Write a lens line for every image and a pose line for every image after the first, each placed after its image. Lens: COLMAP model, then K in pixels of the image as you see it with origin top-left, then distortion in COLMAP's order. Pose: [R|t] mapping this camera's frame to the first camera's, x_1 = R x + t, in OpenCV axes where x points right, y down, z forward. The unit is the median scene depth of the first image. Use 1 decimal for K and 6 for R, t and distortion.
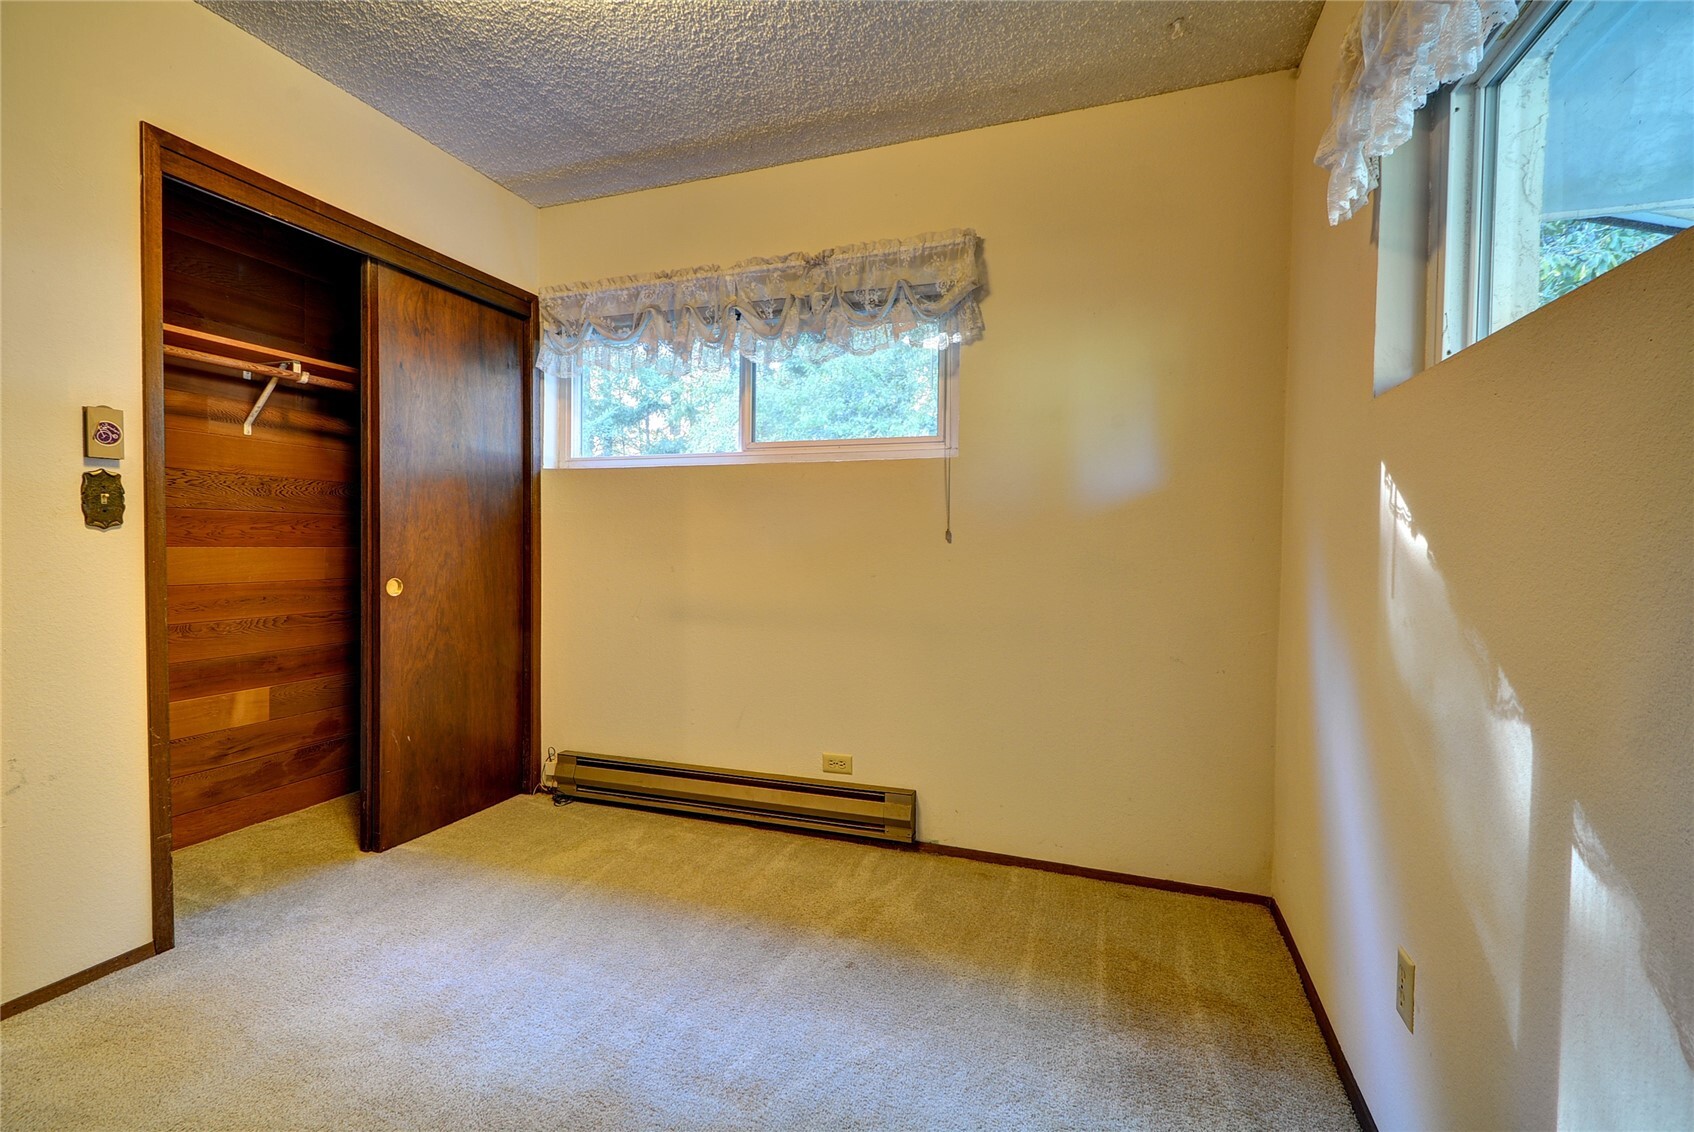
lens RADIAL K [[751.8, 0, 847.0], [0, 751.8, 566.0], [0, 0, 1]] dist [0.005908, 0.000426]
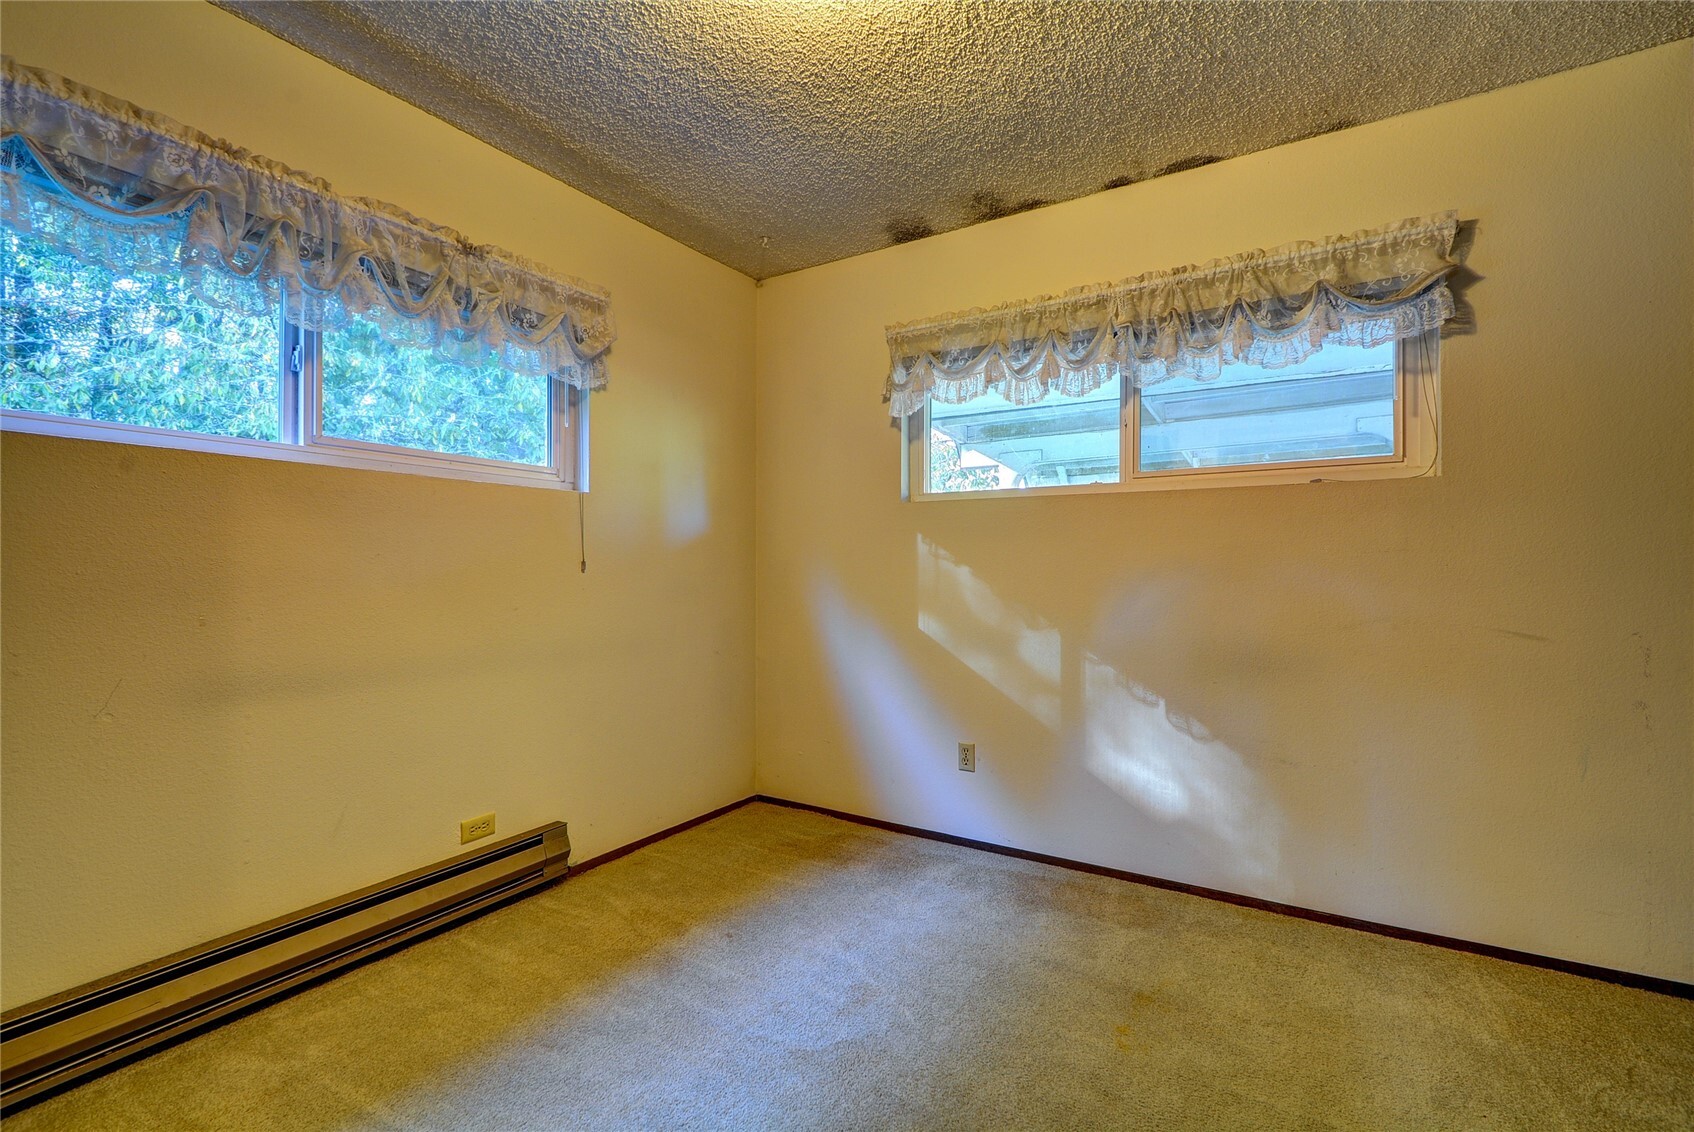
lens RADIAL K [[750.9, 0, 839.1], [0, 750.9, 564.4], [0, 0, 1]] dist [0.008499, -0.004187]
pose [[0.213053, -0.005638, 0.977024, -0.798214], [0.026965, 0.999636, -0.000112, -0.031979], [-0.976668, 0.026369, 0.213128, 0.411411]]
